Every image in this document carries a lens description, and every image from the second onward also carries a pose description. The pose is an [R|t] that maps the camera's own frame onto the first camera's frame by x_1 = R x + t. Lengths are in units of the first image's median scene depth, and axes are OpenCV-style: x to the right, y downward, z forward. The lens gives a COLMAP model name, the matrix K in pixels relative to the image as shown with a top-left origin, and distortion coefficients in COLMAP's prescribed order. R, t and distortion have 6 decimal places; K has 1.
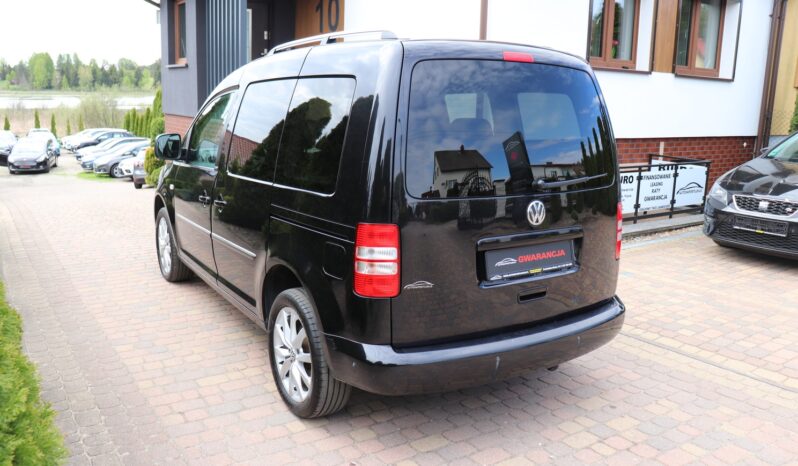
lens RADIAL K [[662.5, 0, 390.6], [0, 662.5, 232.1], [0, 0, 1]] dist [-0.191434, 0.184779]
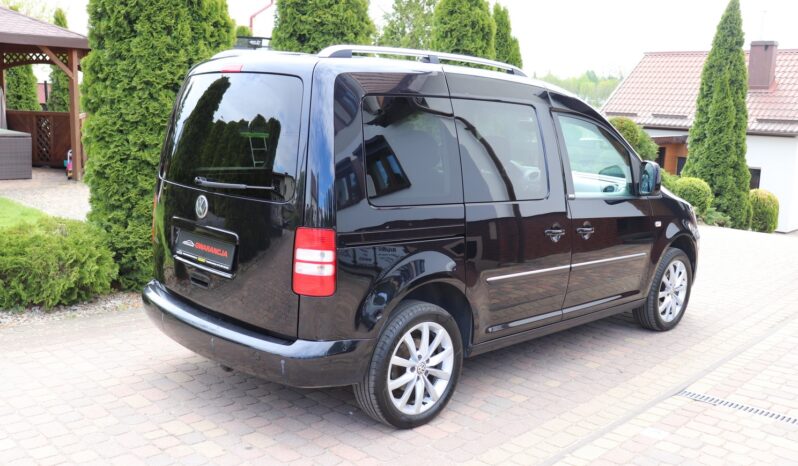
lens RADIAL K [[761.8, 0, 399.0], [0, 761.8, 233.0], [0, 0, 1]] dist [-0.133856, 0.151949]
pose [[0.226535, 0.158020, -0.961099, 1.460091], [-0.230719, 0.967374, 0.104670, -0.187833], [0.946283, 0.198032, 0.255602, 0.945775]]
